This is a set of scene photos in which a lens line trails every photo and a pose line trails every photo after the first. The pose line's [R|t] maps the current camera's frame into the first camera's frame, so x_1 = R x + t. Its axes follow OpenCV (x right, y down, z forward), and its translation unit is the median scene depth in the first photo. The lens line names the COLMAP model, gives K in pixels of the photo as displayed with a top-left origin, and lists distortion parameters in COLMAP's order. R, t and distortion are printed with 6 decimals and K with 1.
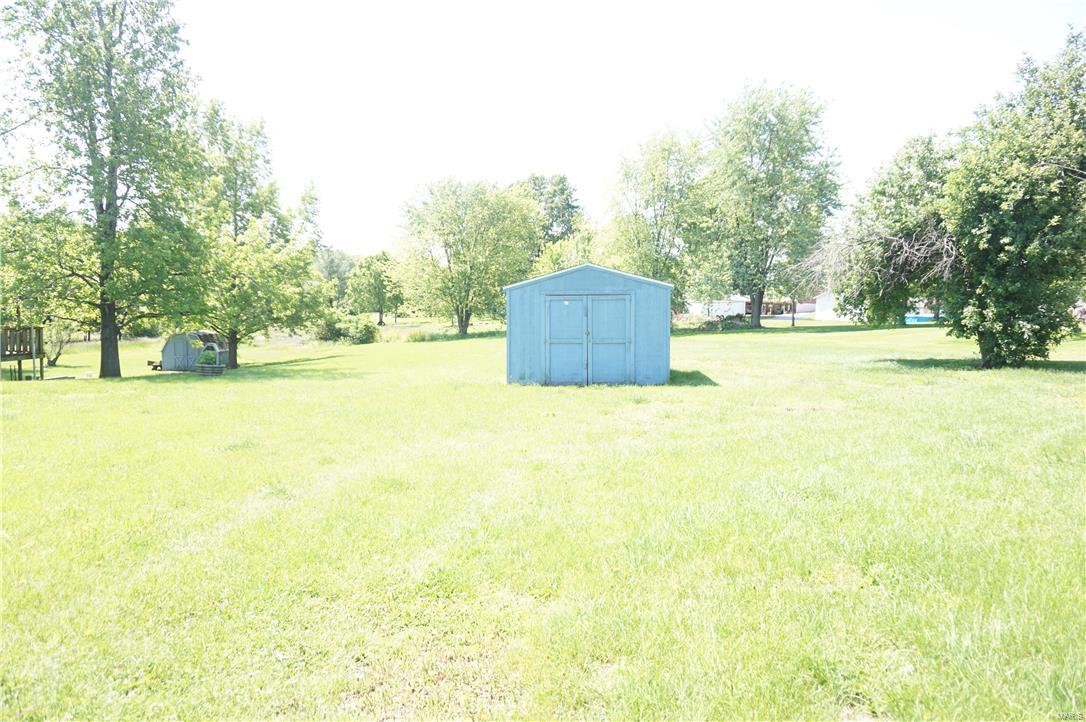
lens RADIAL K [[766.8, 0, 549.1], [0, 766.8, 365.7], [0, 0, 1]] dist [0.007907, 0.005909]
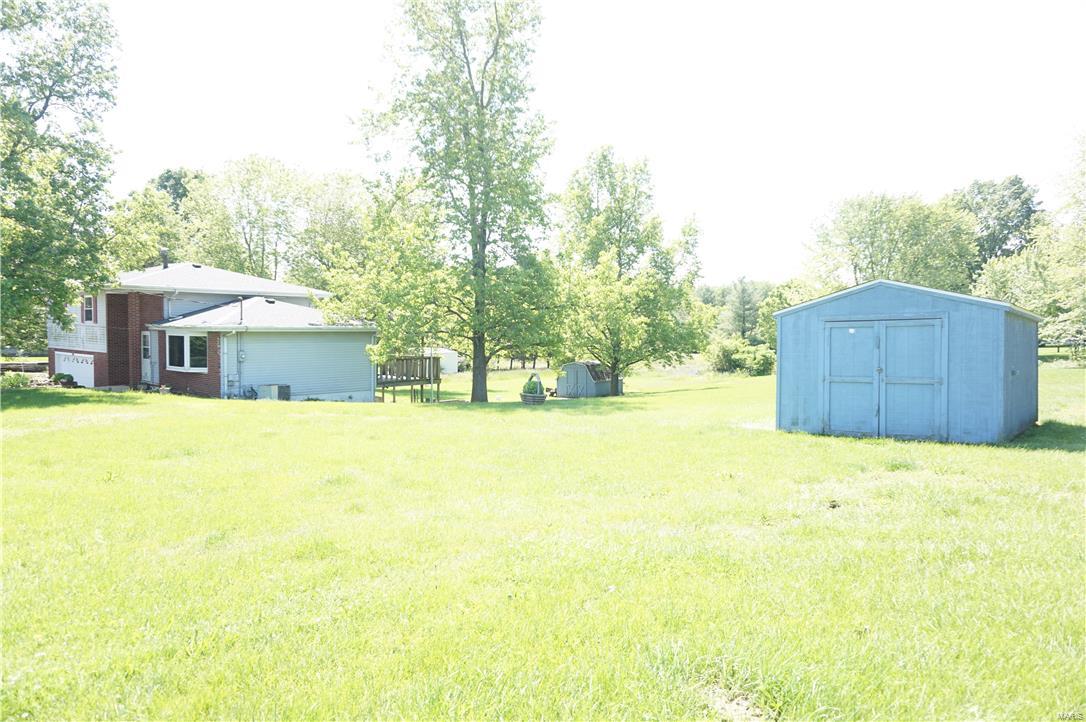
lens RADIAL K [[766.8, 0, 540.8], [0, 766.8, 355.6], [0, 0, 1]] dist [0.007907, 0.005909]
pose [[0.837730, 0.005548, -0.546056, 0.077713], [-0.034402, 0.998498, -0.042632, -0.005094], [0.544999, 0.054499, 0.836663, 0.072131]]
